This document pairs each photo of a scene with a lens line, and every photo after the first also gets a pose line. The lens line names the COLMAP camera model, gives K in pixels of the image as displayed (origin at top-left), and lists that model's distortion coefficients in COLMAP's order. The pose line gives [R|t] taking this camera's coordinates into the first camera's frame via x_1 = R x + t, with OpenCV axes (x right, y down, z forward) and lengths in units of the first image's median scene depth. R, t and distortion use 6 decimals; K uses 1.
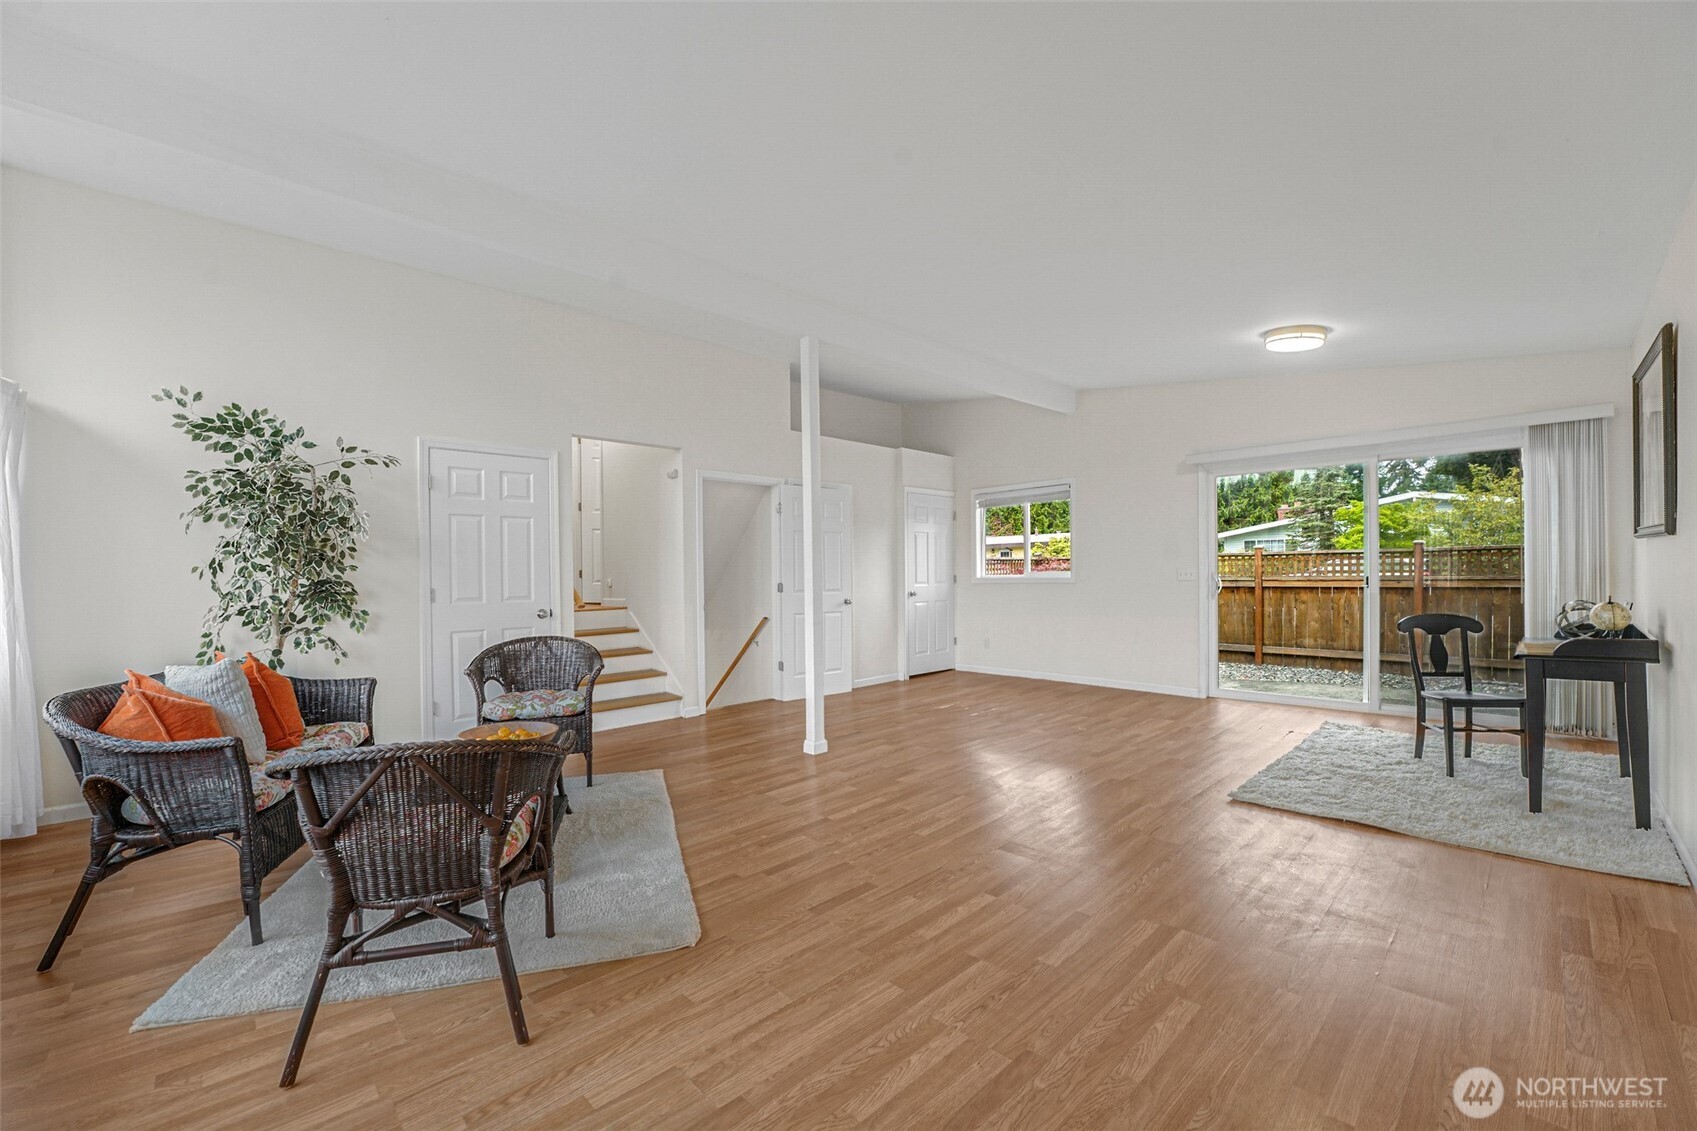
lens RADIAL K [[680.2, 0, 858.4], [0, 680.2, 572.3], [0, 0, 1]] dist [-0.001455, -0.000110]
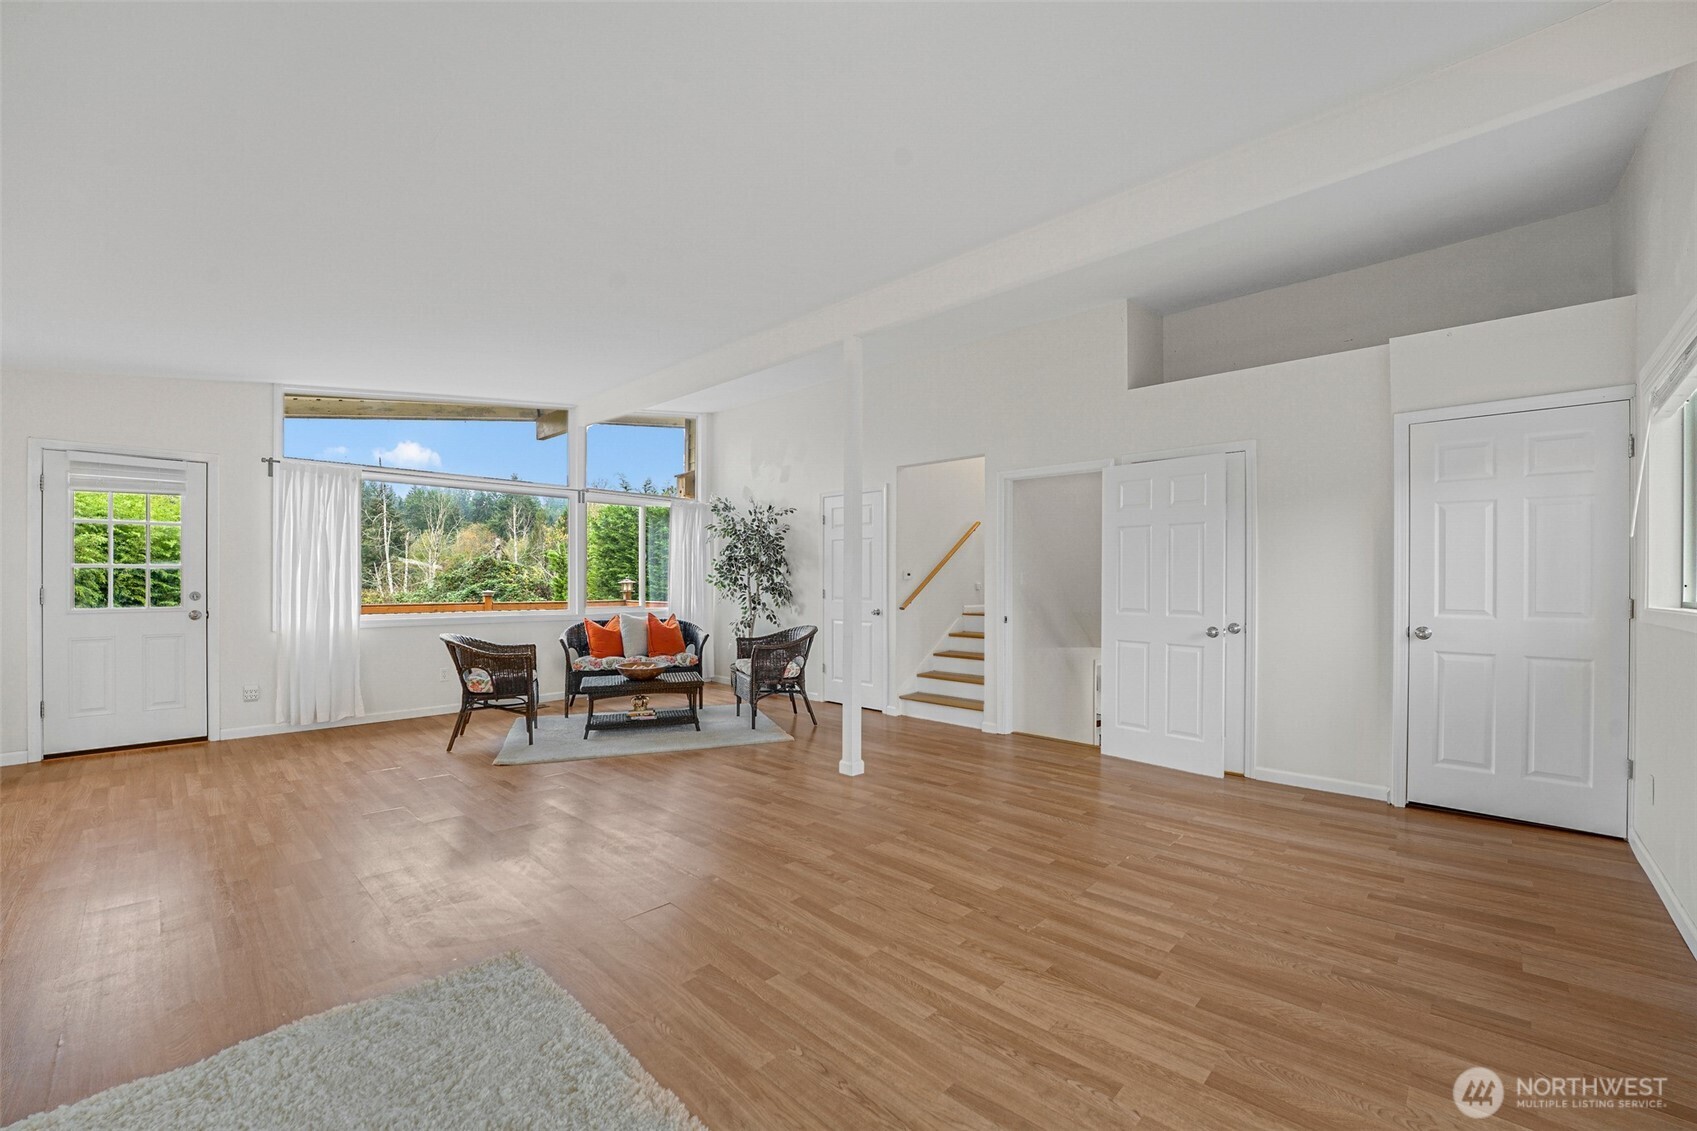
lens RADIAL K [[680.2, 0, 858.4], [0, 680.2, 572.3], [0, 0, 1]] dist [-0.001455, -0.000110]
pose [[0.066387, -0.000152, -0.997794, 0.677185], [-0.006957, 0.999976, -0.000616, -0.010454], [0.997770, 0.006983, 0.066384, 0.730108]]
